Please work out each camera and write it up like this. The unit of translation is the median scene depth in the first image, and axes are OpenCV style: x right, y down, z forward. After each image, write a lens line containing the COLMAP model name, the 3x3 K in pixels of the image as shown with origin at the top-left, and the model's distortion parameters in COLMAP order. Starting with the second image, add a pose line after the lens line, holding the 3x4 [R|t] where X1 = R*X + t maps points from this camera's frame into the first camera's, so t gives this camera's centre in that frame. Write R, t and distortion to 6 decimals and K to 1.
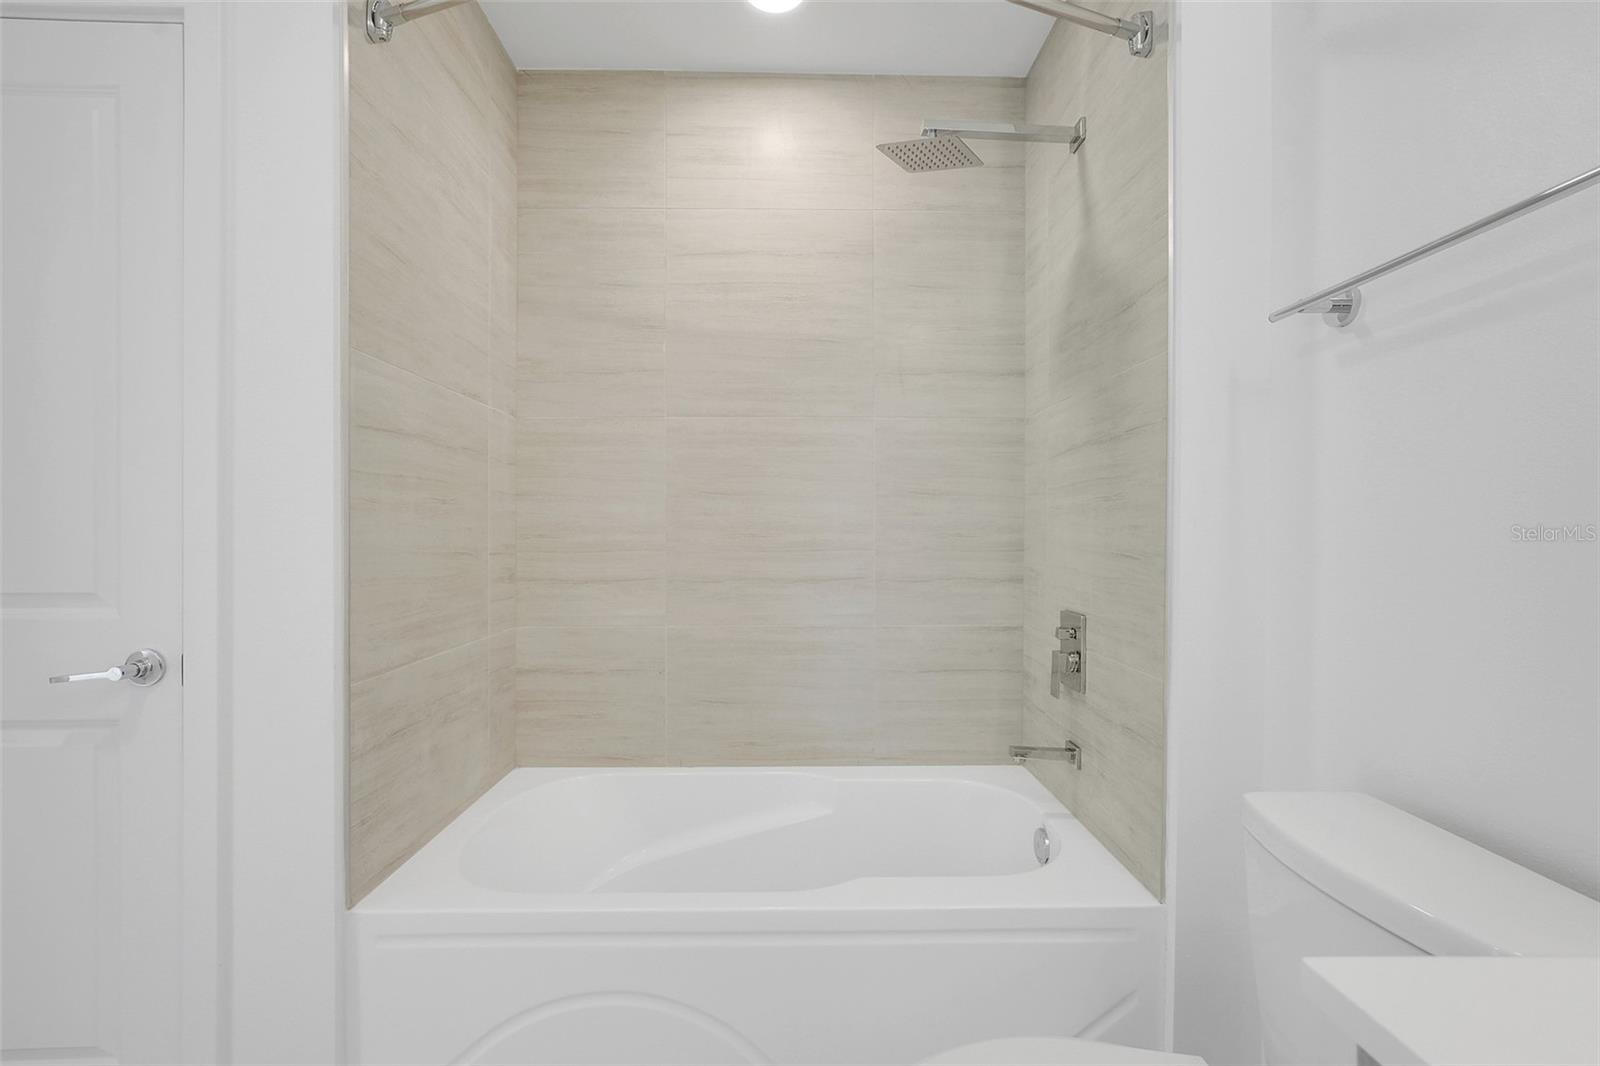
lens RADIAL K [[716.0, 0, 802.7], [0, 716.0, 532.1], [0, 0, 1]] dist [-0.003911, 0.000184]
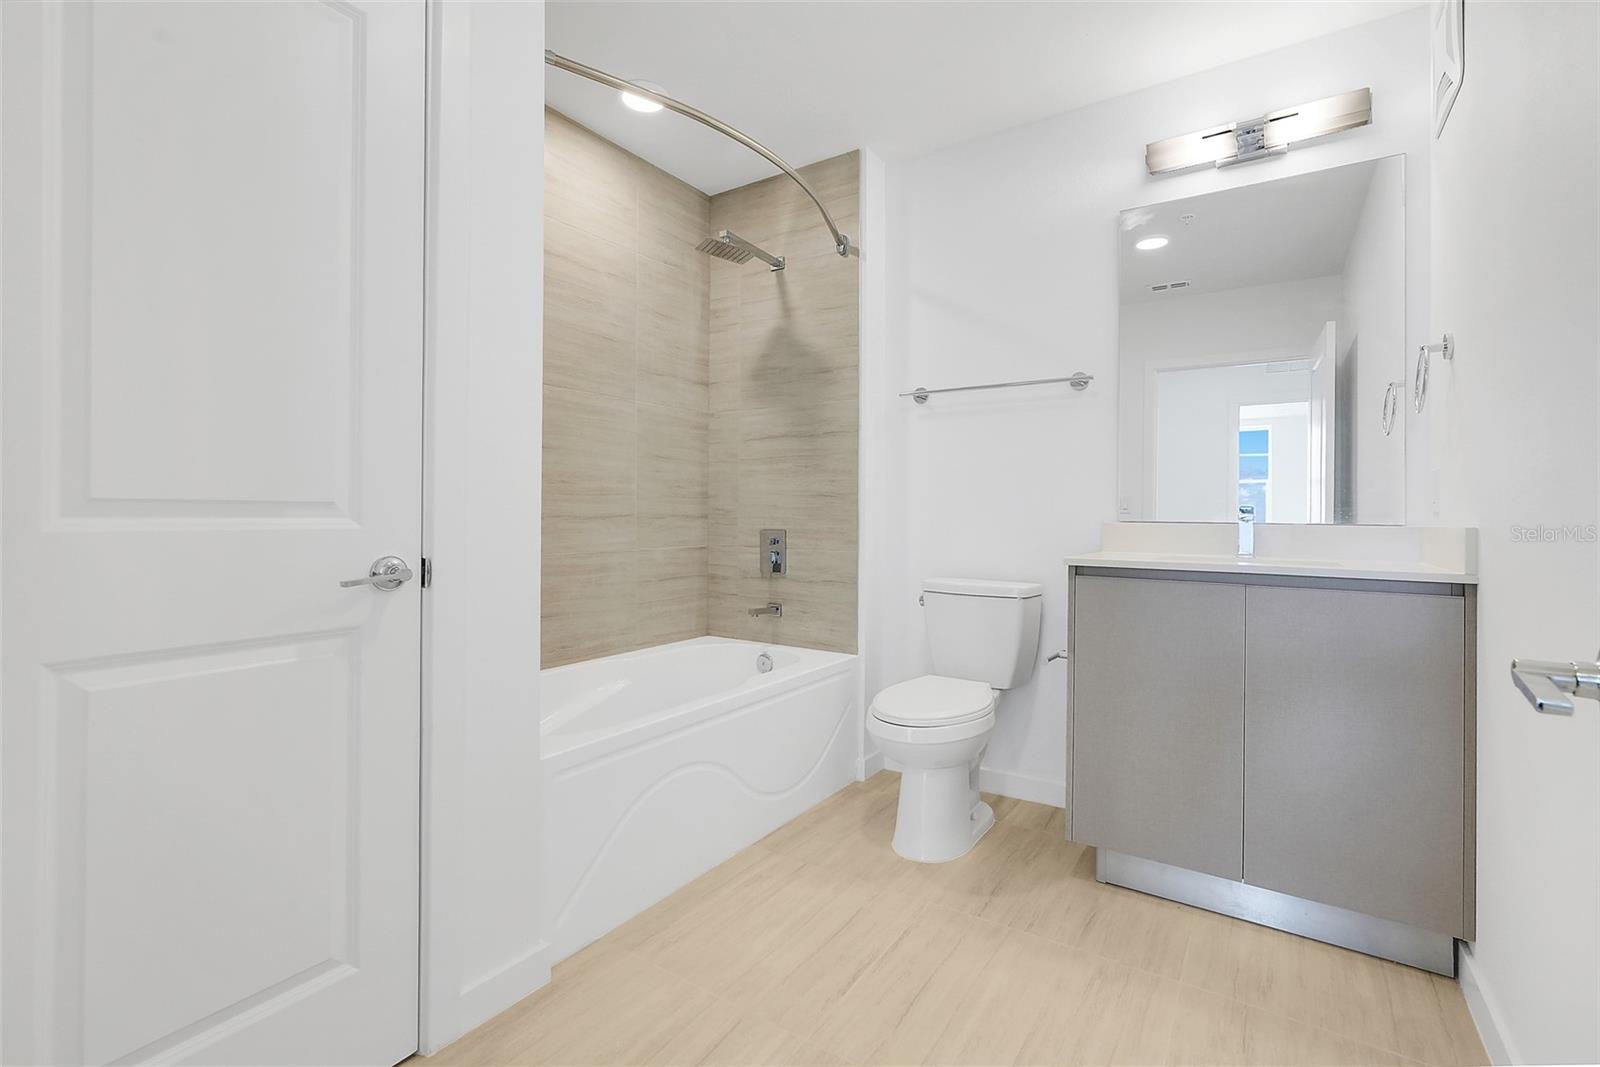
lens RADIAL K [[726.4, 0, 803.5], [0, 726.4, 503.7], [0, 0, 1]] dist [-0.000527, 0.000043]
pose [[0.574884, 0.012363, 0.818142, -0.874142], [-0.004978, 0.999920, -0.011612, 0.055845], [-0.818220, 0.002602, 0.574899, -0.081738]]
